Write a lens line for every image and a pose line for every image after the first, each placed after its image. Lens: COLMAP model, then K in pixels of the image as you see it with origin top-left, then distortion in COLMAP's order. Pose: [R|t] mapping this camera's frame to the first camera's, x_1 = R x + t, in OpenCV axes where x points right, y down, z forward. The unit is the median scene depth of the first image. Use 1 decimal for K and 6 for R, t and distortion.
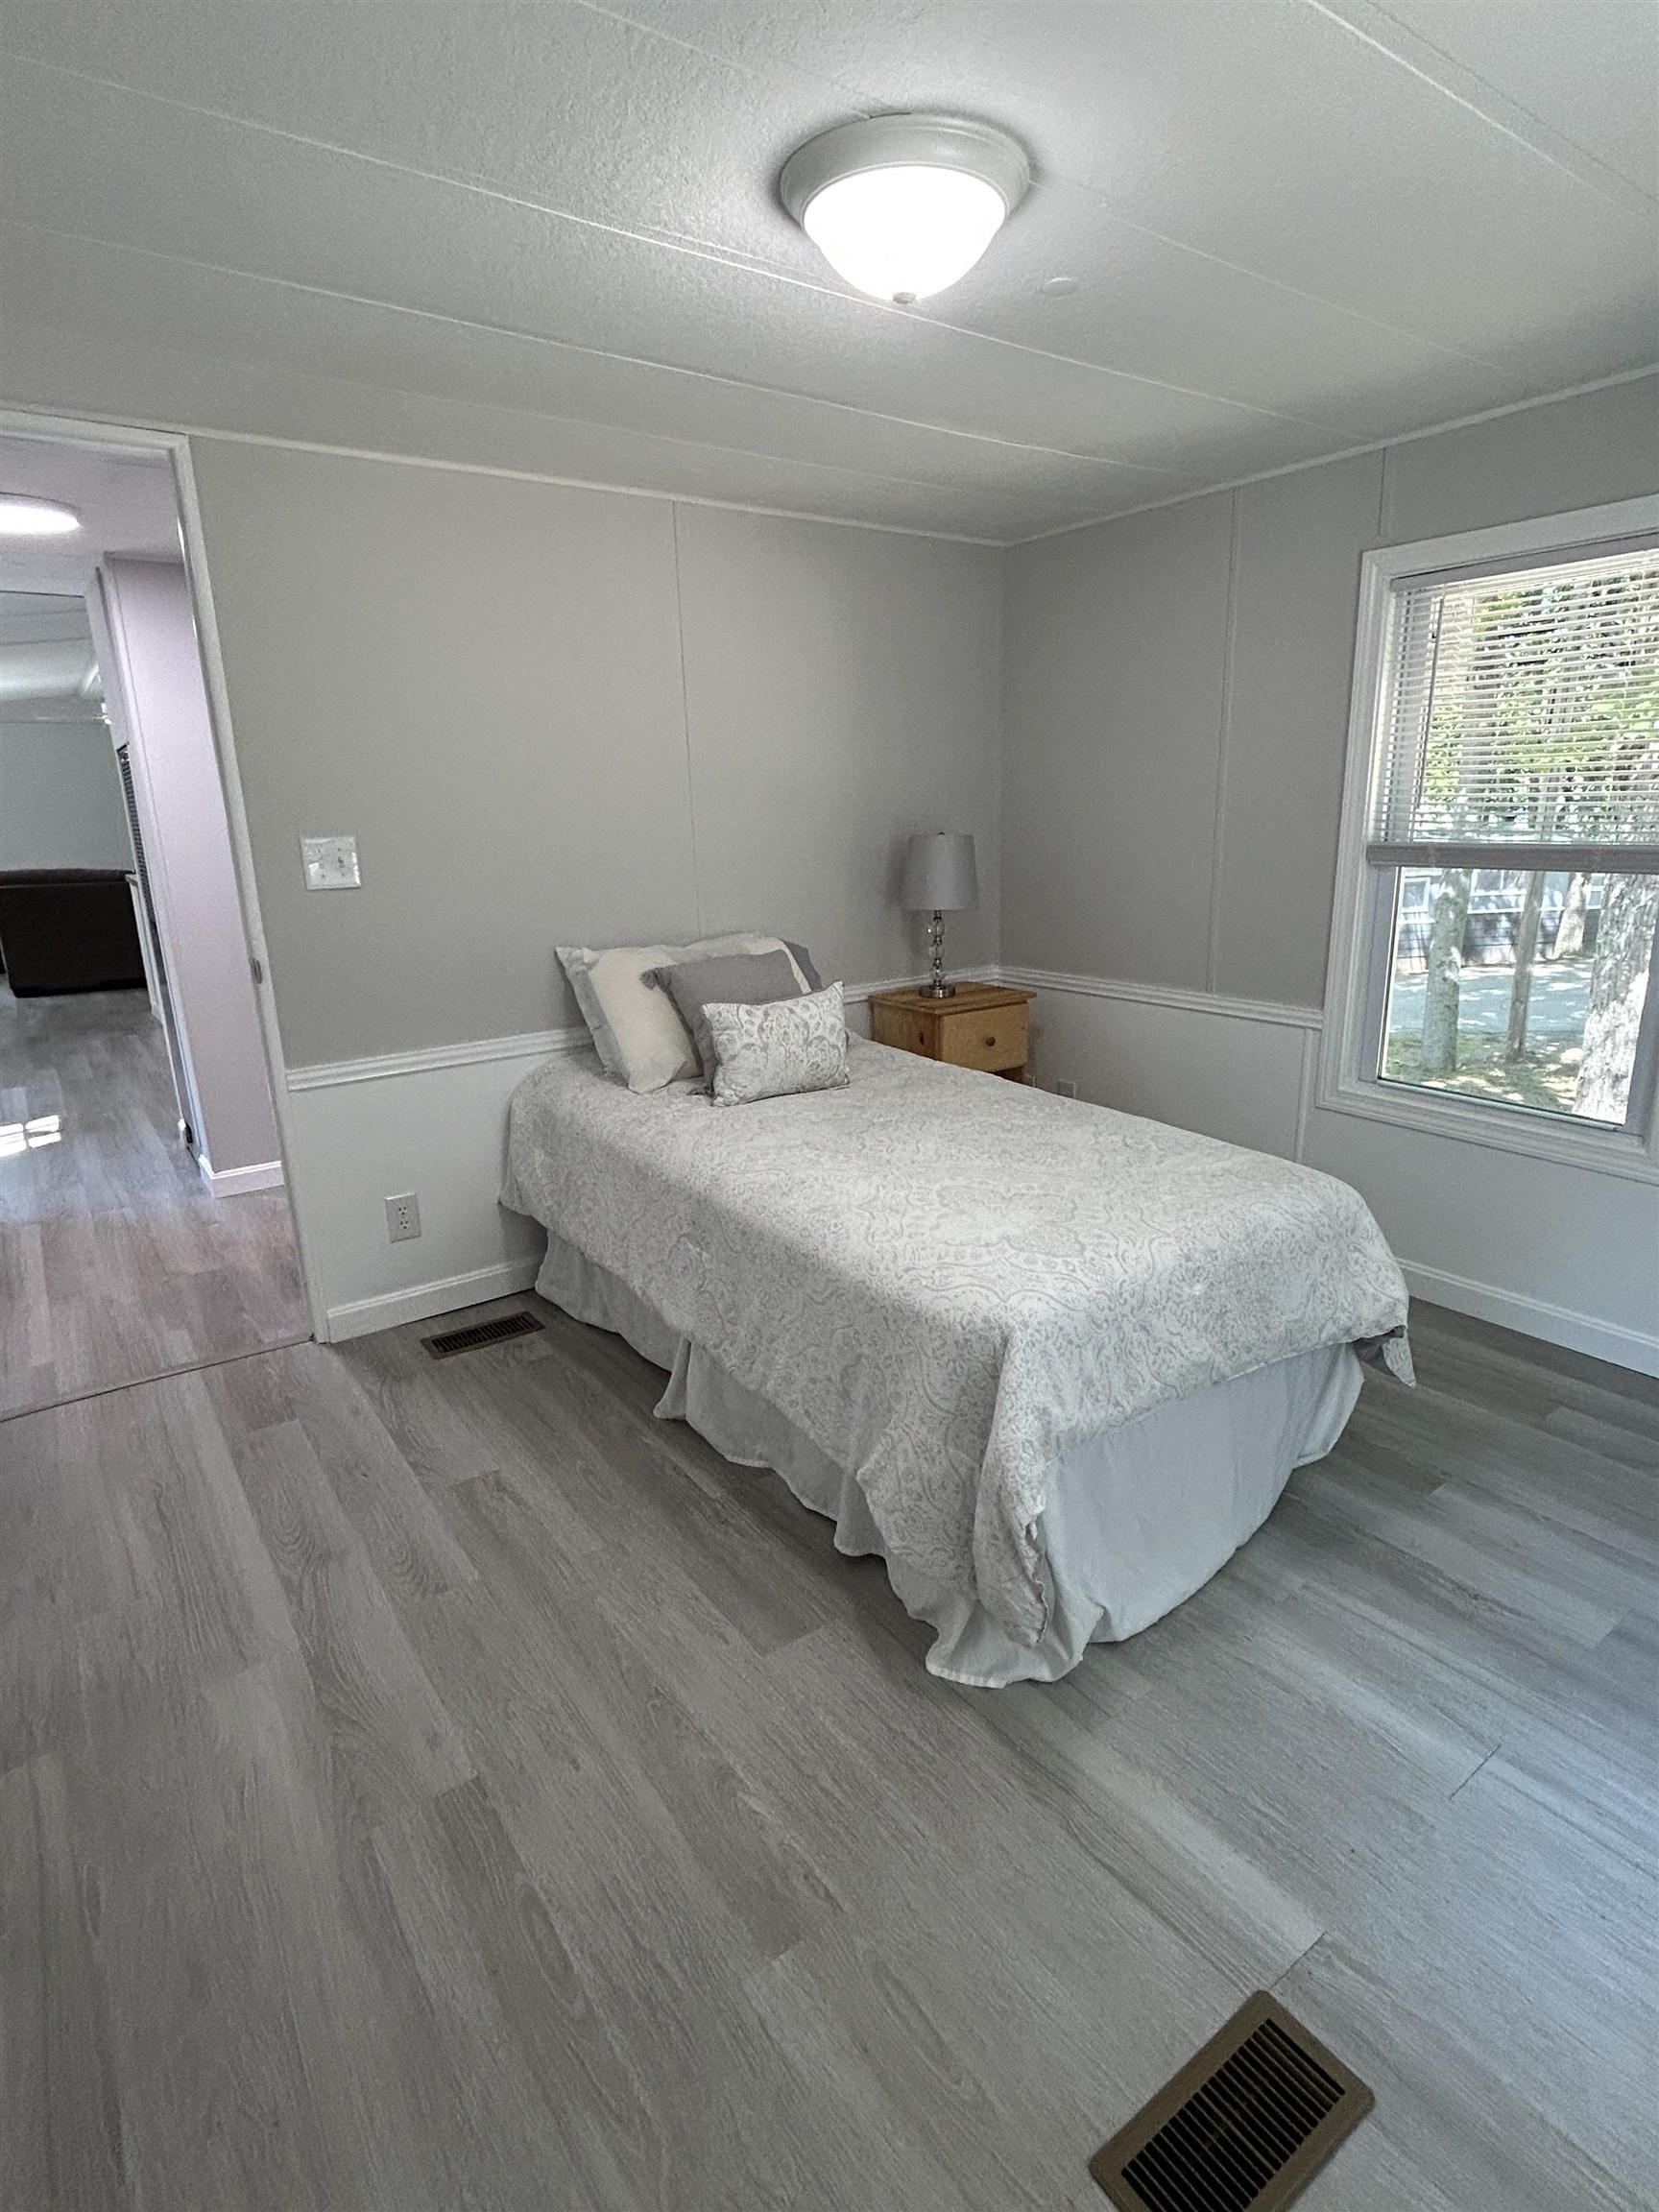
lens RADIAL K [[1139.9, 0, 829.5], [0, 1139.9, 1106.0], [0, 0, 1]] dist [0.004381, -0.001709]
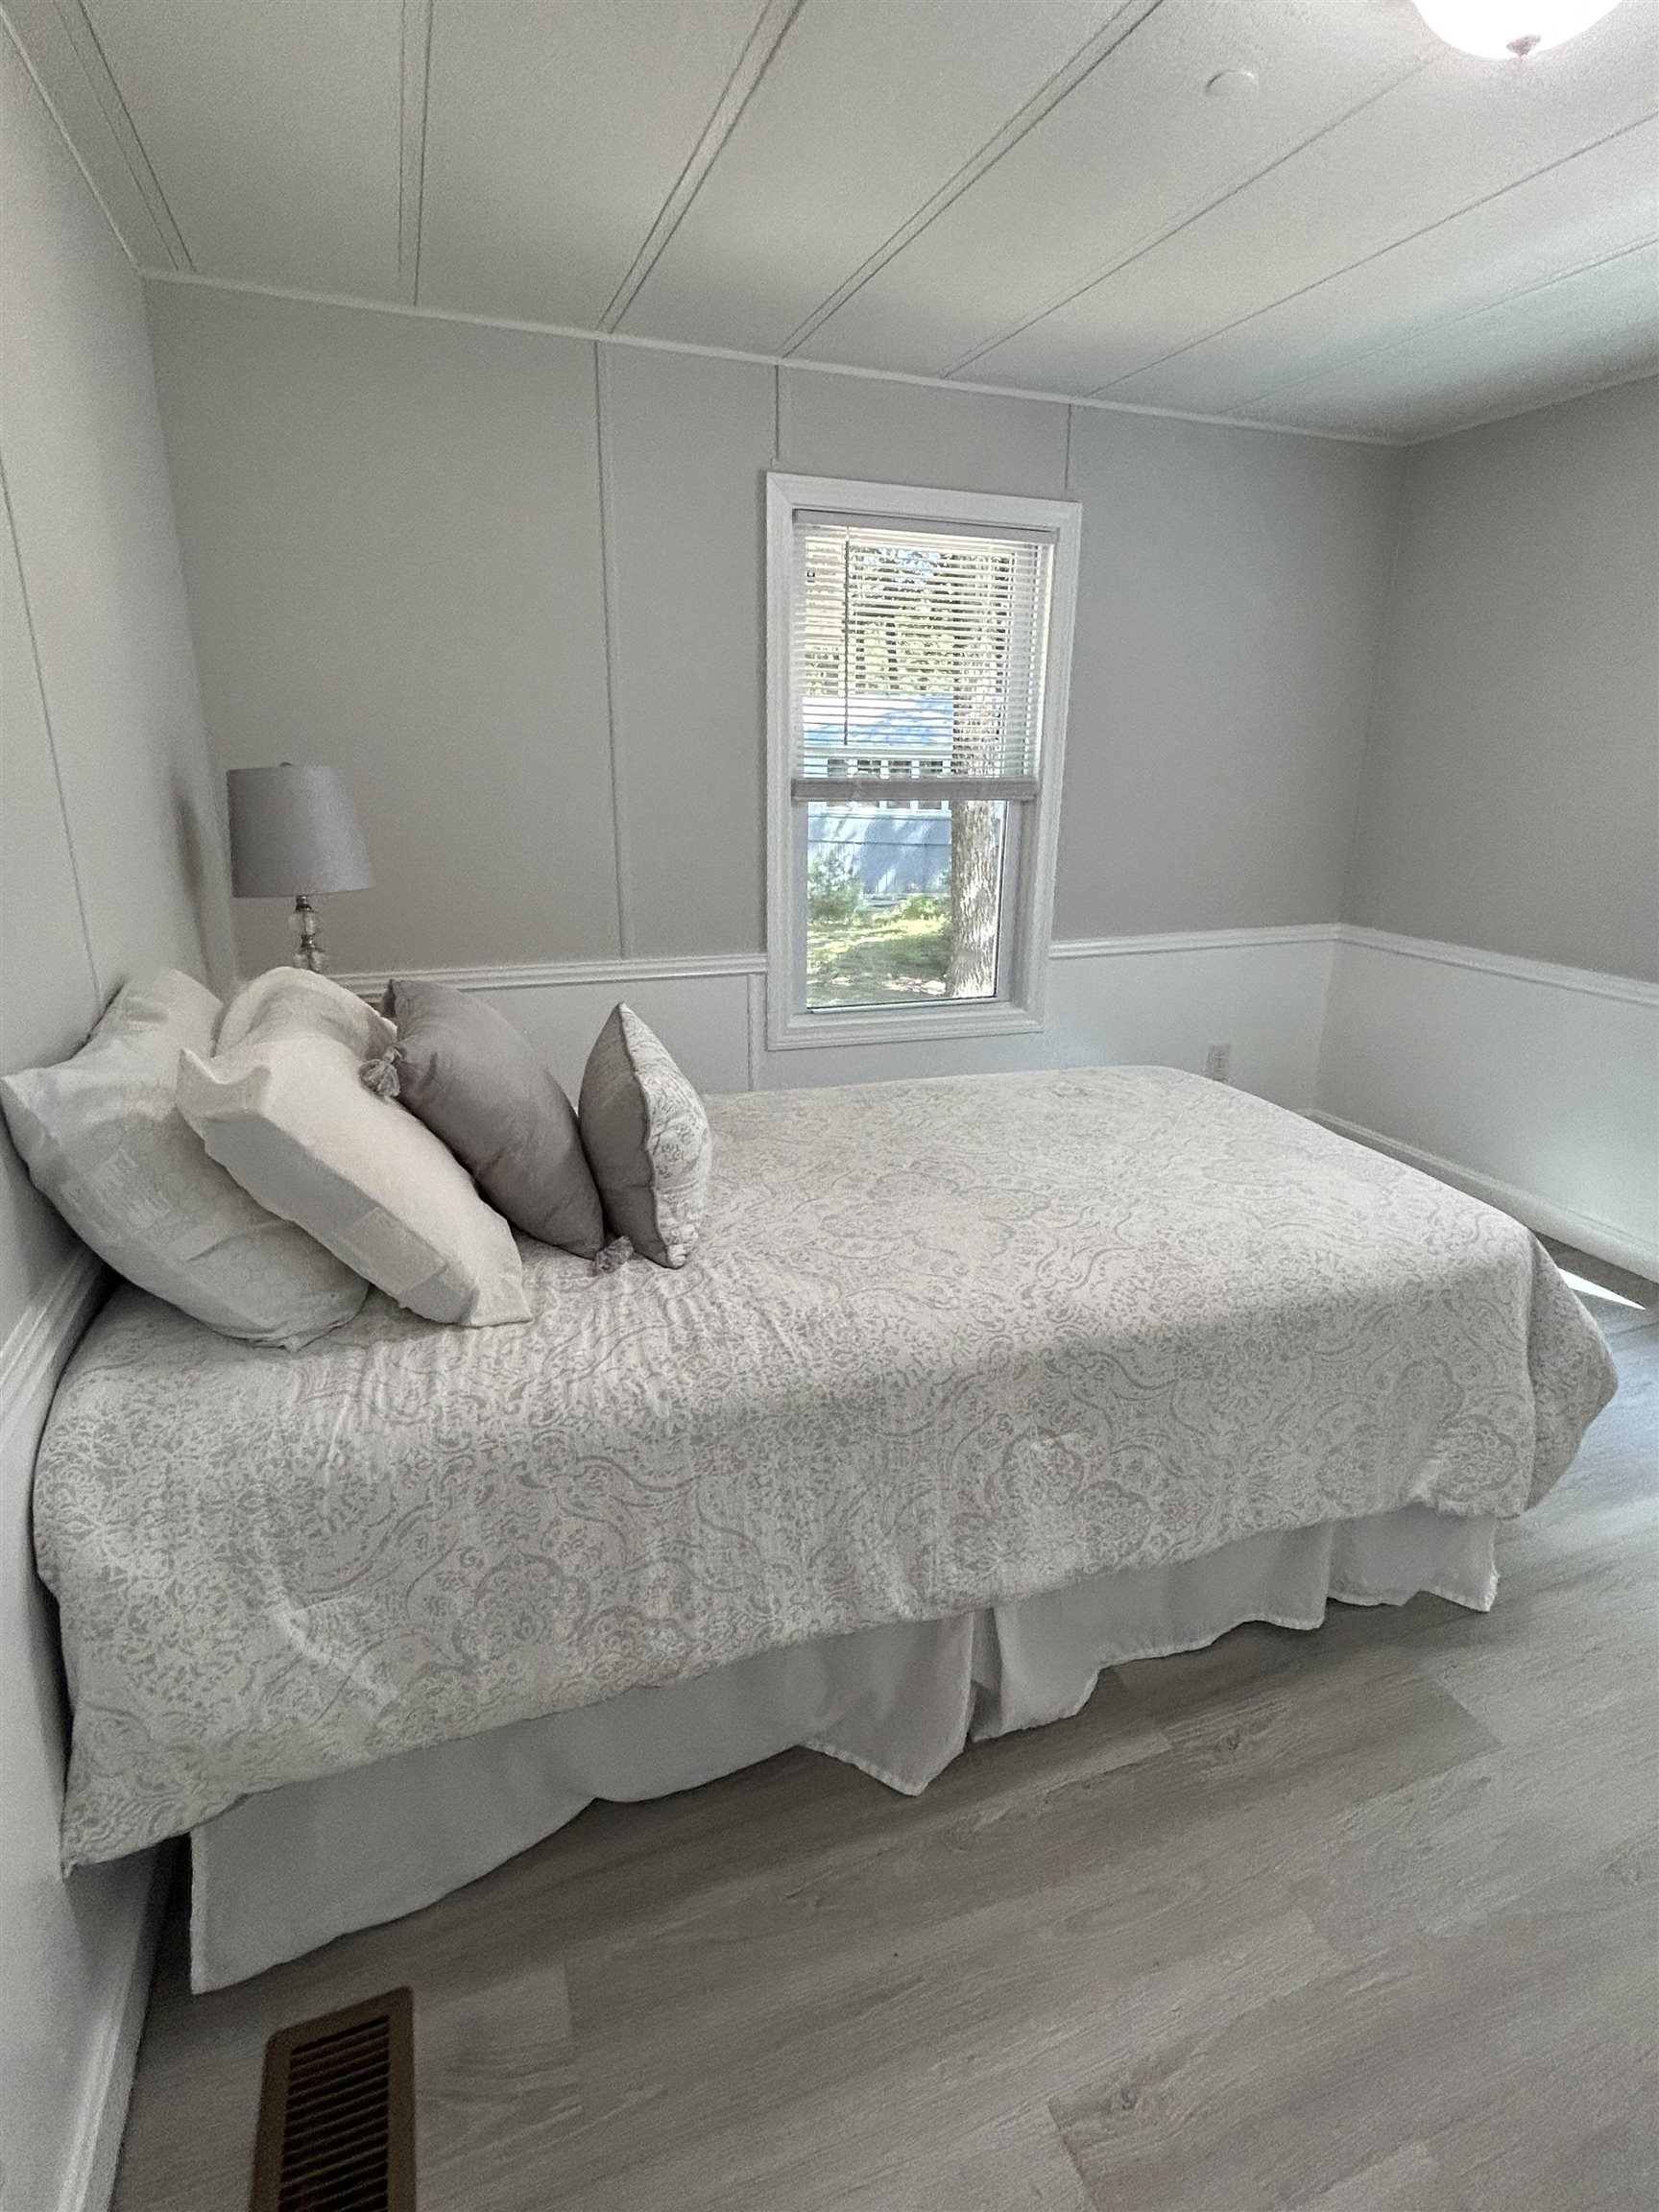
lens RADIAL K [[1139.9, 0, 829.5], [0, 1139.9, 1106.0], [0, 0, 1]] dist [0.004381, -0.001709]
pose [[0.247590, -0.259097, 0.933578, -0.644273], [0.231178, 0.951546, 0.202774, -0.185936], [-0.940880, 0.165618, 0.295491, 0.882201]]
